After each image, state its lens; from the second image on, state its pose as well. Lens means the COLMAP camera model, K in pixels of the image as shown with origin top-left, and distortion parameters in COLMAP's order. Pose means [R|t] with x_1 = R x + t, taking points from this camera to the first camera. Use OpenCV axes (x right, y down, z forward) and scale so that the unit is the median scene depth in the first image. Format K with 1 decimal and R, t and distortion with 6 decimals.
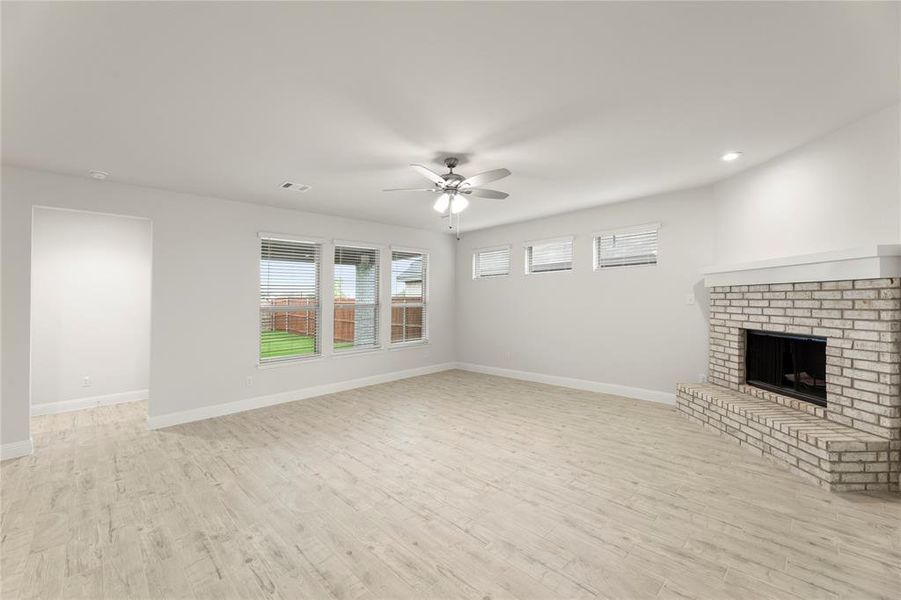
lens RADIAL K [[367.6, 0, 445.3], [0, 367.6, 302.5], [0, 0, 1]] dist [-0.001684, 0.000608]
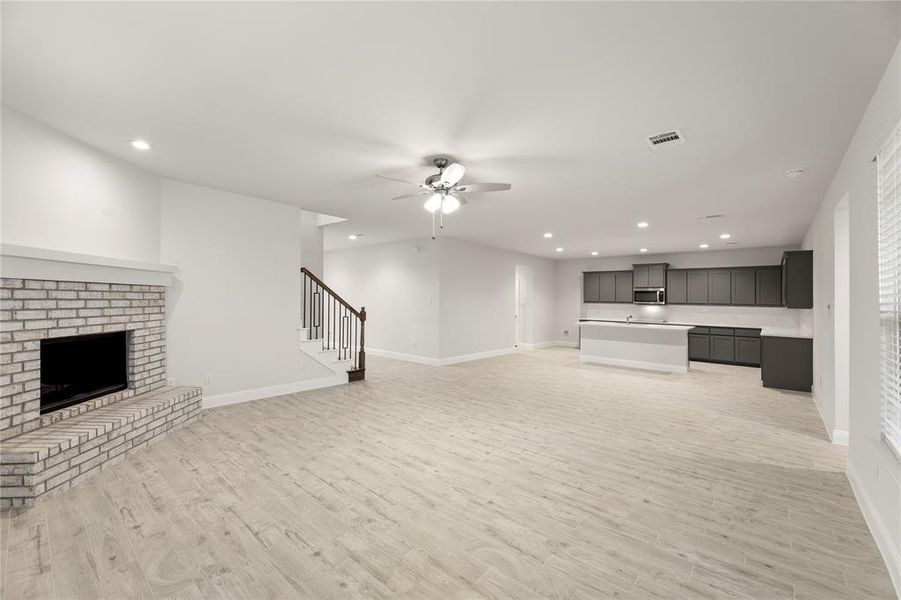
lens RADIAL K [[367.6, 0, 442.9], [0, 367.6, 294.6], [0, 0, 1]] dist [-0.001684, 0.000608]
pose [[-0.996843, 0.001498, -0.079387, 0.082588], [0.001867, 0.999988, -0.004576, -0.014707], [0.079379, -0.004710, -0.996833, 1.997248]]
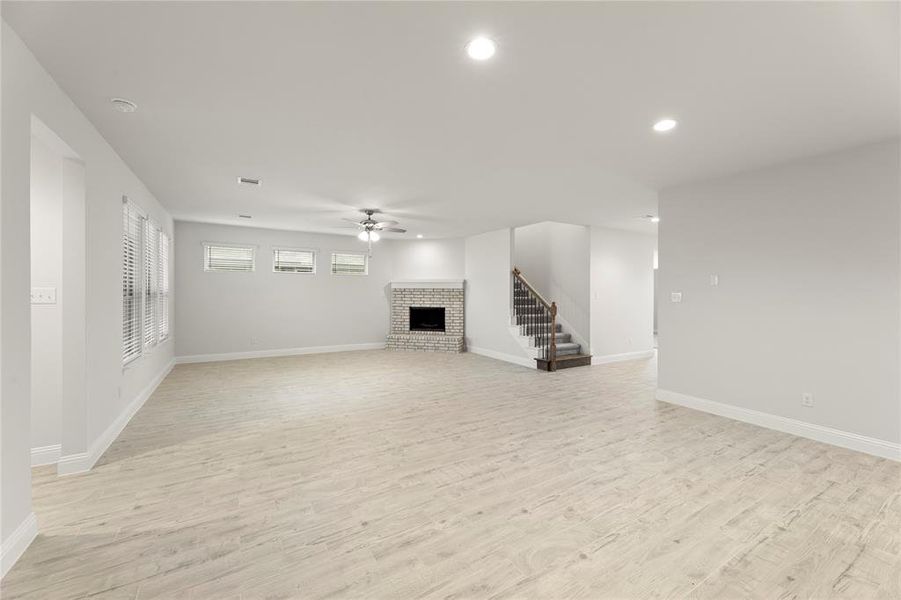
lens RADIAL K [[367.6, 0, 465.5], [0, 367.6, 299.8], [0, 0, 1]] dist [-0.001684, 0.000608]
pose [[0.196130, 0.005475, 0.980563, -1.591414], [-0.004654, 0.999978, -0.004652, 0.038493], [-0.980567, -0.003651, 0.196151, 0.216809]]
